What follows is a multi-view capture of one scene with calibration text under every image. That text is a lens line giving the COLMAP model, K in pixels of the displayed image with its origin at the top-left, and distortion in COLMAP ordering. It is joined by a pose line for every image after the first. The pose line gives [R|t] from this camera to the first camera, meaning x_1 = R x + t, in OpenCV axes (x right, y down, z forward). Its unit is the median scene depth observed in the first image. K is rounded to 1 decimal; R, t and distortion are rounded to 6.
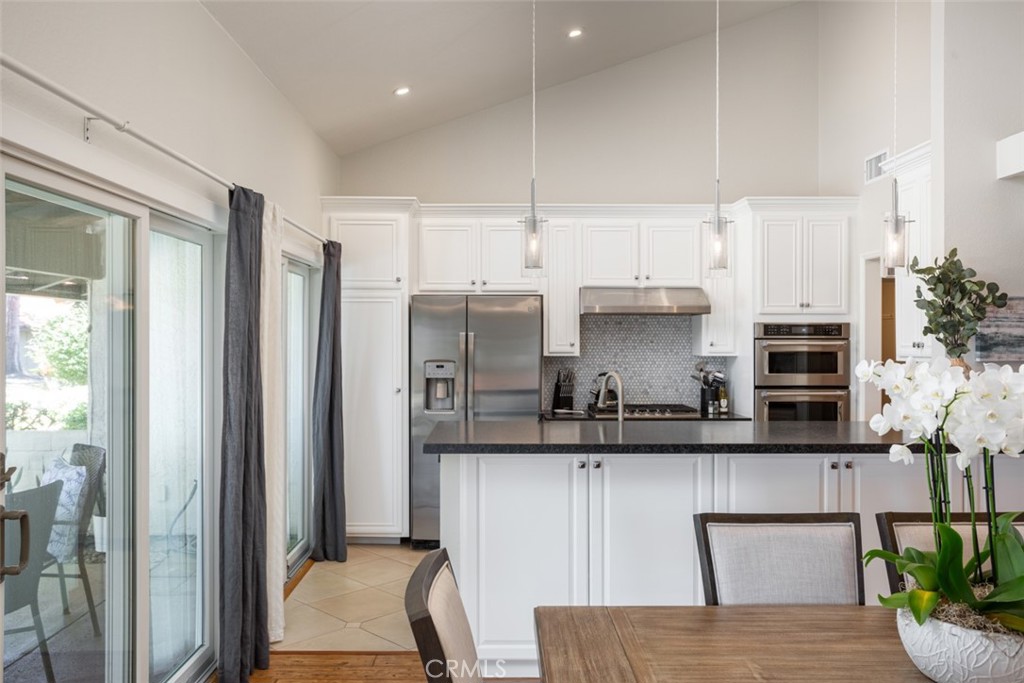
lens RADIAL K [[799.9, 0, 509.3], [0, 799.9, 333.9], [0, 0, 1]] dist [-0.004211, -0.000776]
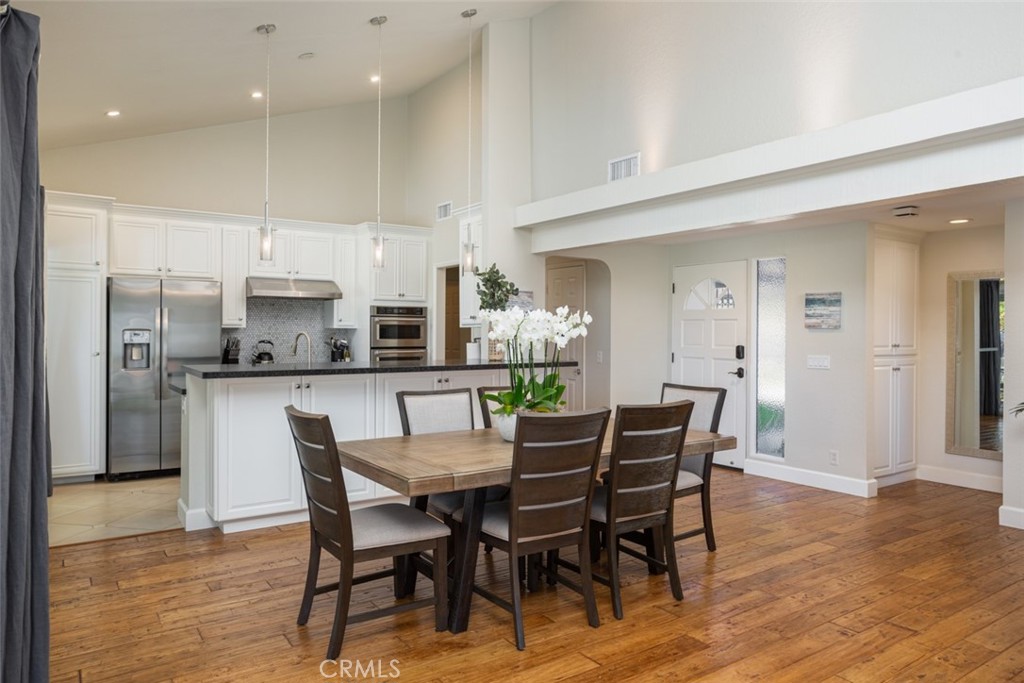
lens RADIAL K [[693.4, 0, 511.2], [0, 693.4, 339.2], [0, 0, 1]] dist [0.007138, 0.002478]
pose [[0.828913, -0.004114, 0.559362, -0.208896], [-0.003327, 0.999919, 0.012283, 0.033048], [-0.559367, -0.012042, 0.828832, -0.240245]]
